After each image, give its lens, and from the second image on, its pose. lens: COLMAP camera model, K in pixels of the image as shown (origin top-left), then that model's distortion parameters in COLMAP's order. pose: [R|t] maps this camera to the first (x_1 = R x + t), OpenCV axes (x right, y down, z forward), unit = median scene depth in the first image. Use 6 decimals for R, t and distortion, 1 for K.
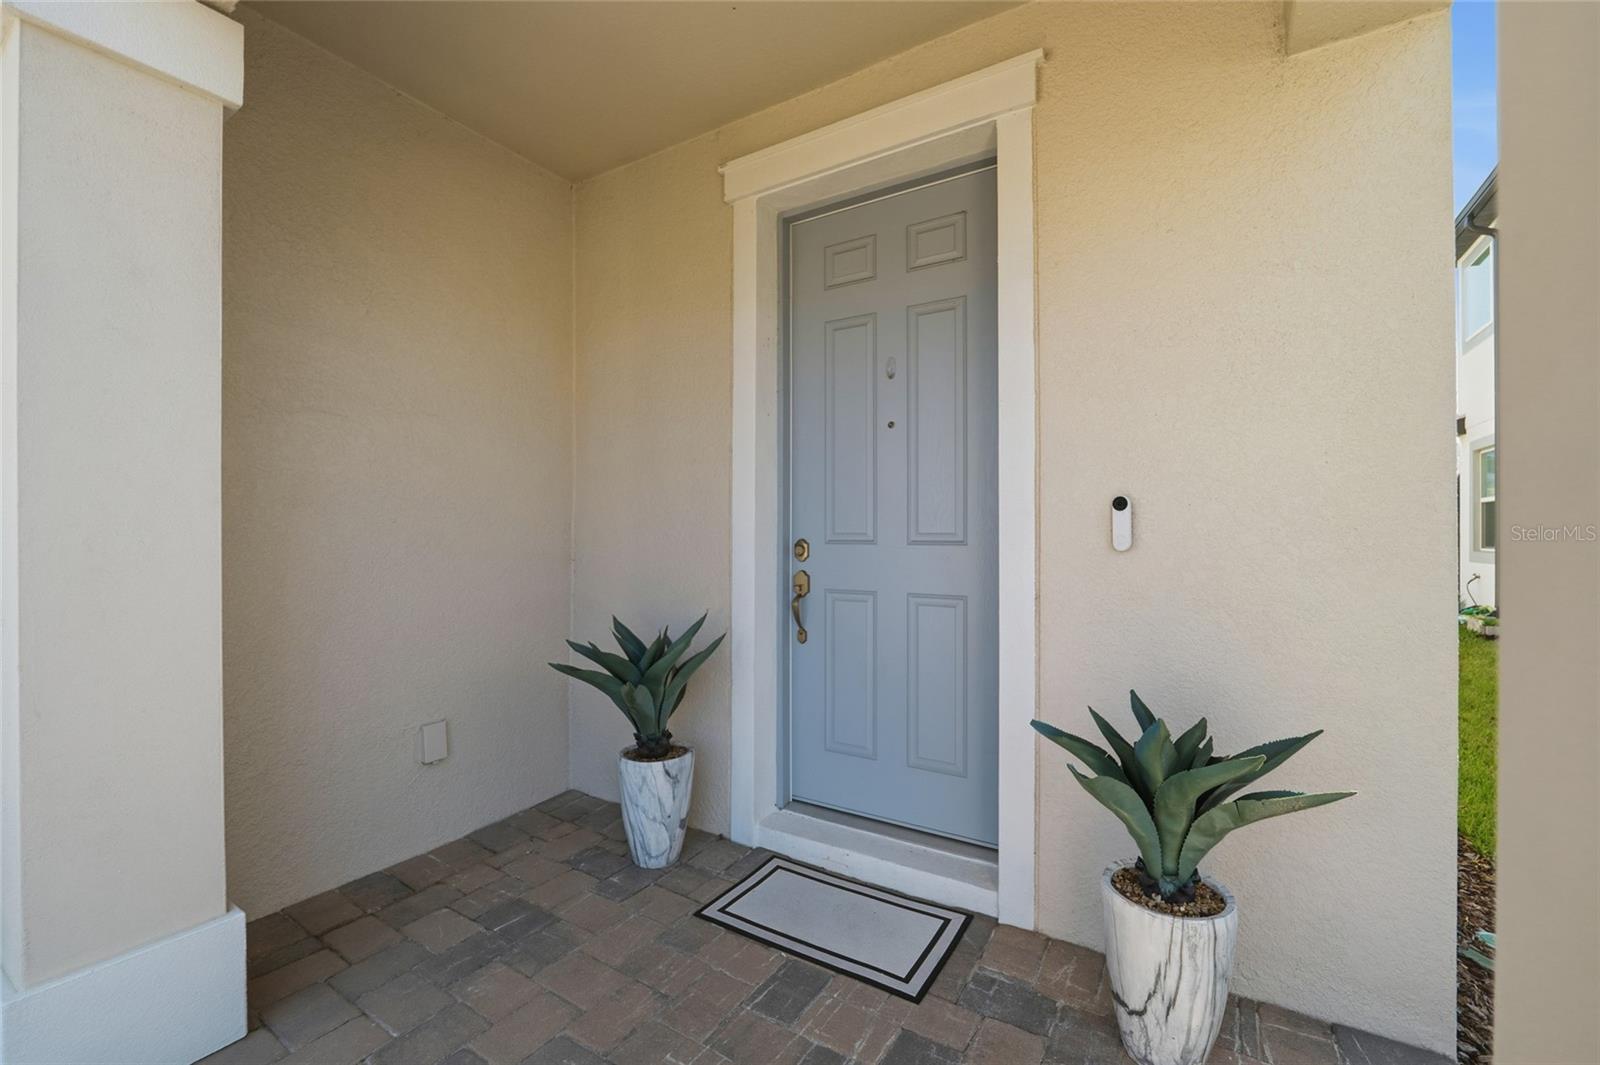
lens RADIAL K [[677.3, 0, 800.0], [0, 677.3, 532.5], [0, 0, 1]] dist [-0.011319, 0.000034]
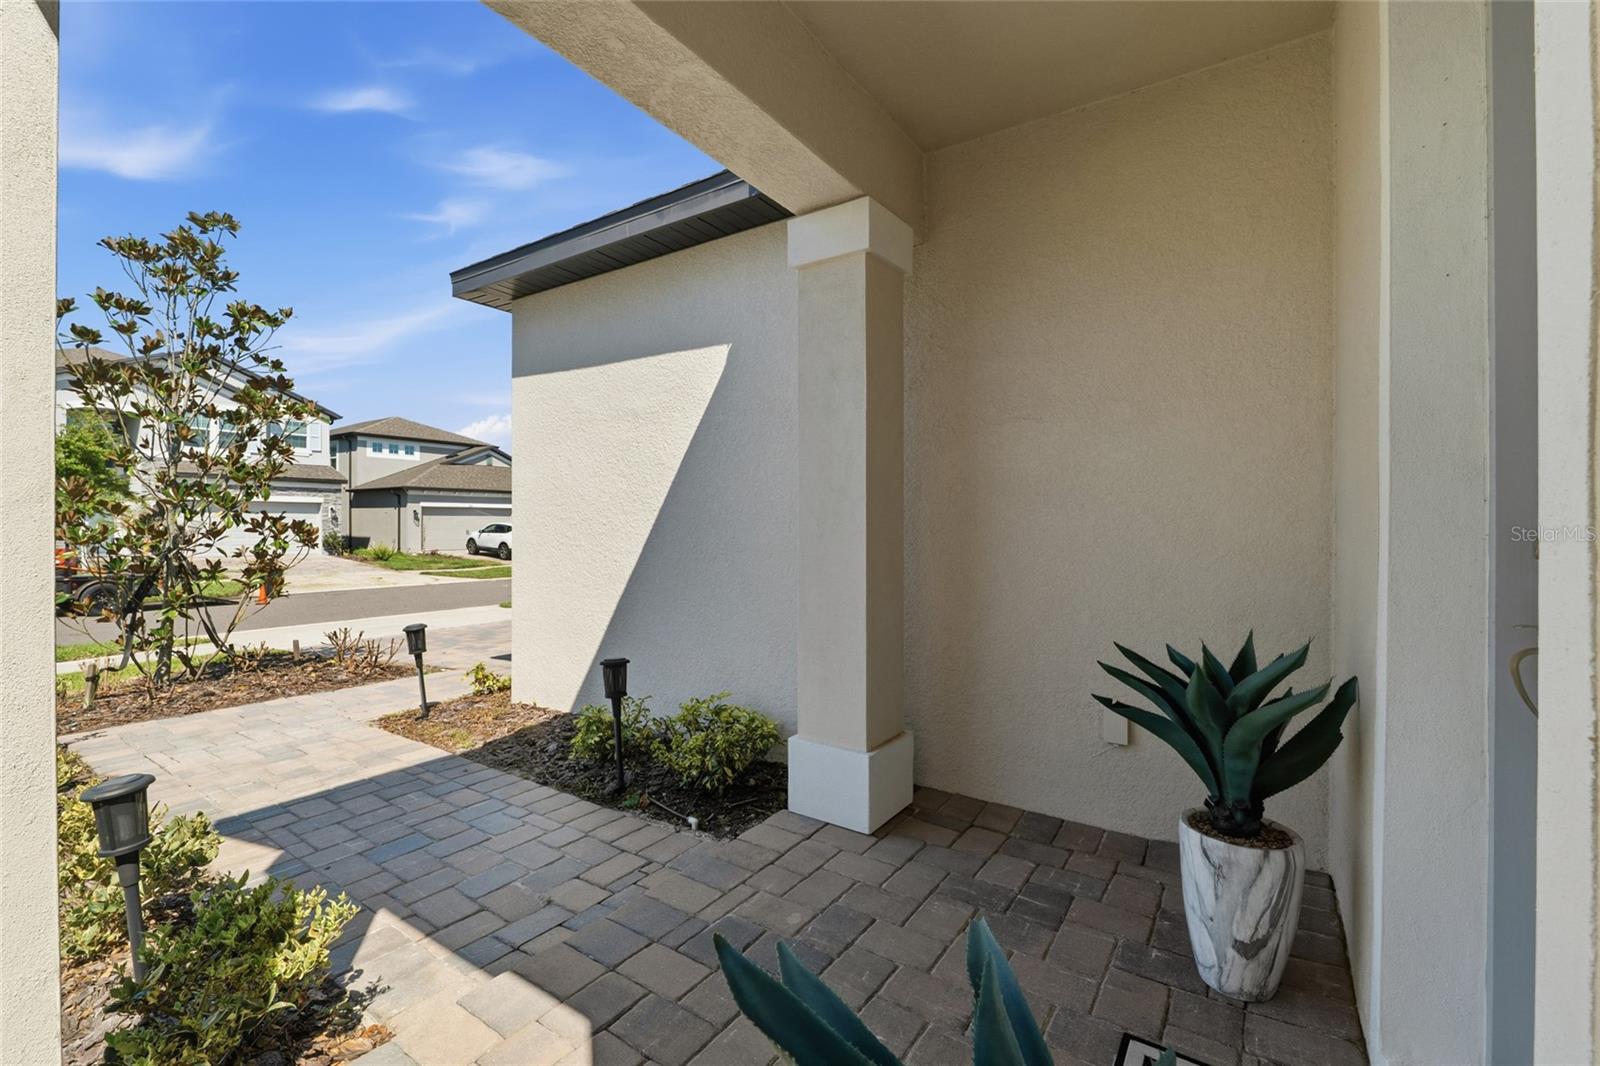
lens RADIAL K [[677.3, 0, 800.0], [0, 677.3, 533.0], [0, 0, 1]] dist [-0.011319, 0.000034]
pose [[-0.044789, 0.005831, -0.998979, 0.523636], [-0.009712, 0.999933, 0.006272, 0.020990], [0.998949, 0.009983, -0.044729, 0.609647]]
